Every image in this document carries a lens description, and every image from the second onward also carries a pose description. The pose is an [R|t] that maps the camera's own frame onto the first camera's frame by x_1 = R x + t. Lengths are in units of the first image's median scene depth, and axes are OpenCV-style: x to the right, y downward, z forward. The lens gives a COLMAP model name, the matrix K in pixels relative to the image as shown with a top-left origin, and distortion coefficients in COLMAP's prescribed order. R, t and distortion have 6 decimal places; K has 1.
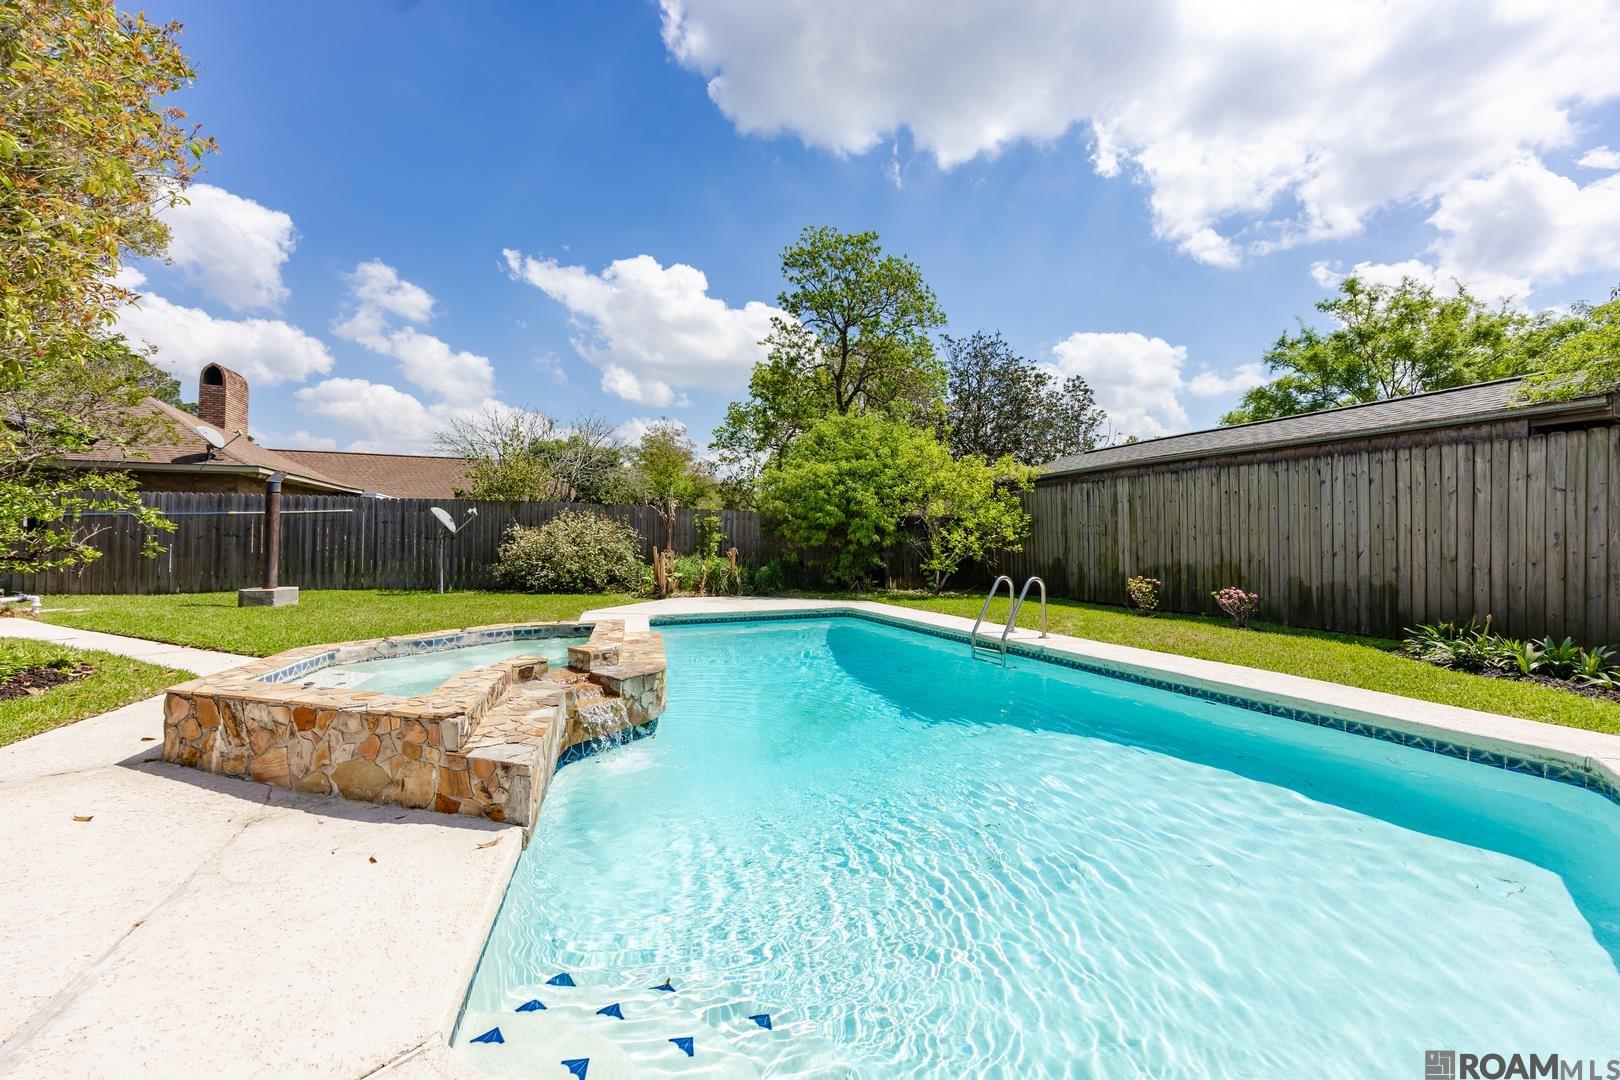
lens RADIAL K [[627.5, 0, 820.6], [0, 627.5, 533.3], [0, 0, 1]] dist [-0.000040, -0.000050]
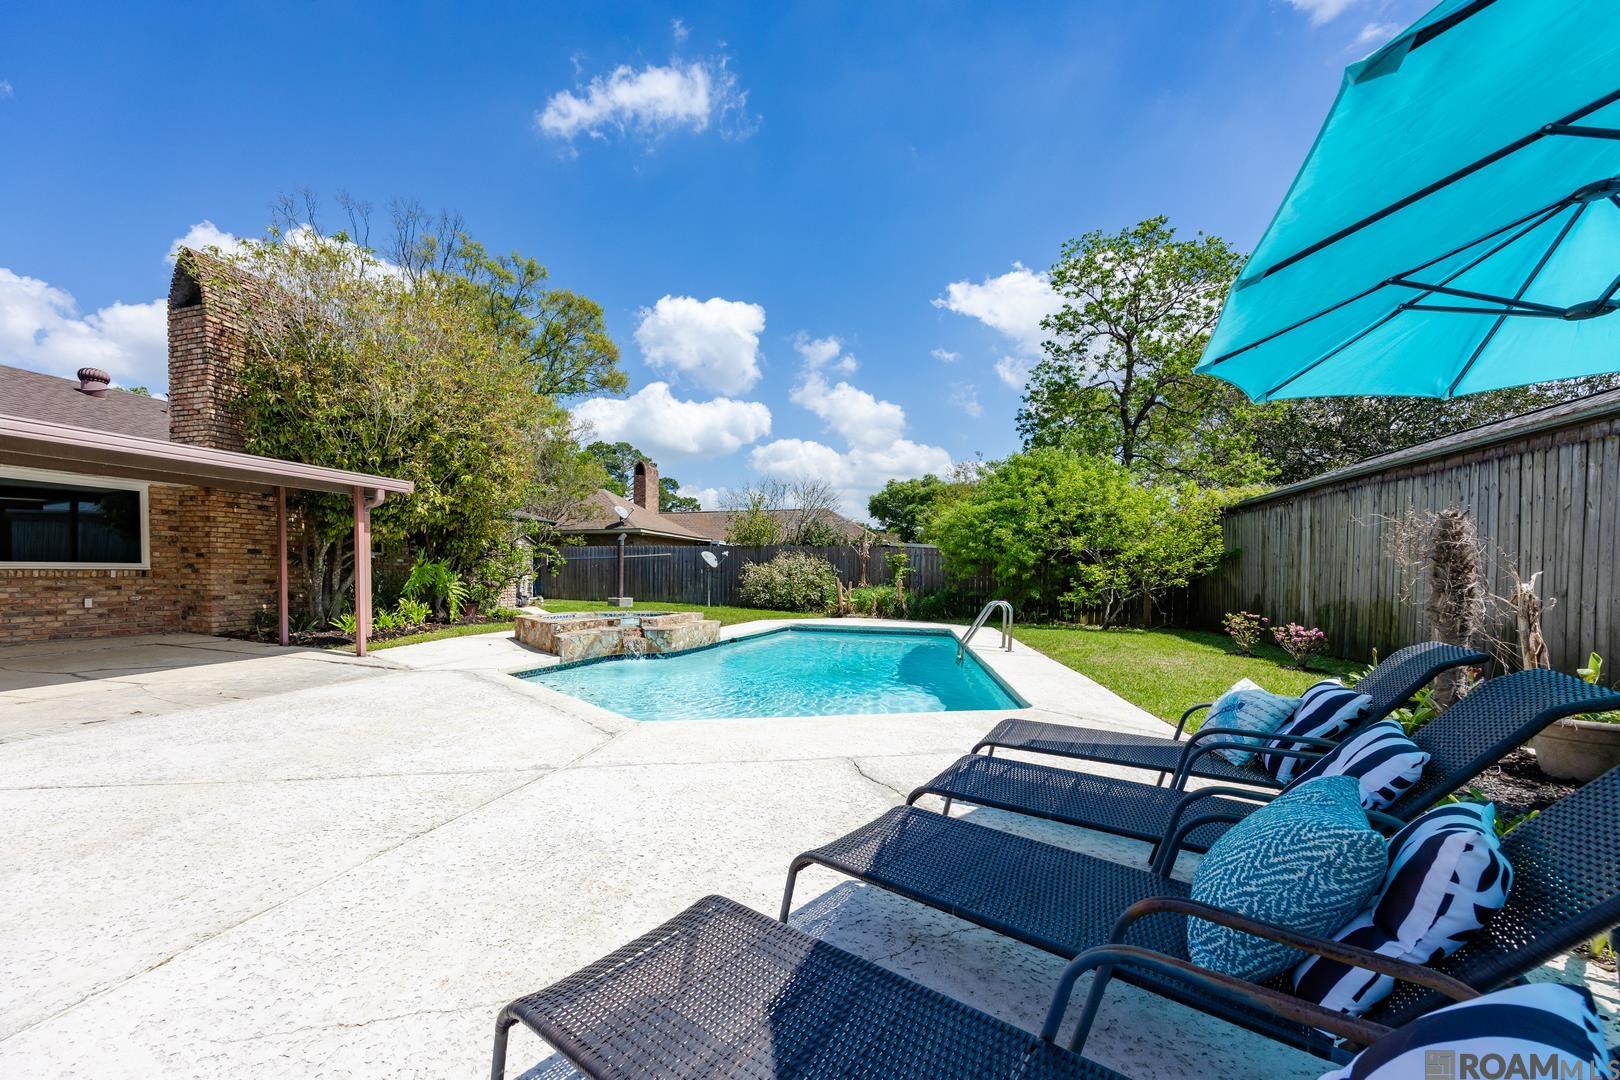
lens RADIAL K [[673.5, 0, 723.3], [0, 673.5, 600.5], [0, 0, 1]] dist [-0.001767, -0.000305]
pose [[0.746484, 0.027973, -0.664815, 0.475668], [0.000483, 0.999093, 0.042581, 0.008170], [0.665403, -0.032107, 0.745793, -0.192931]]
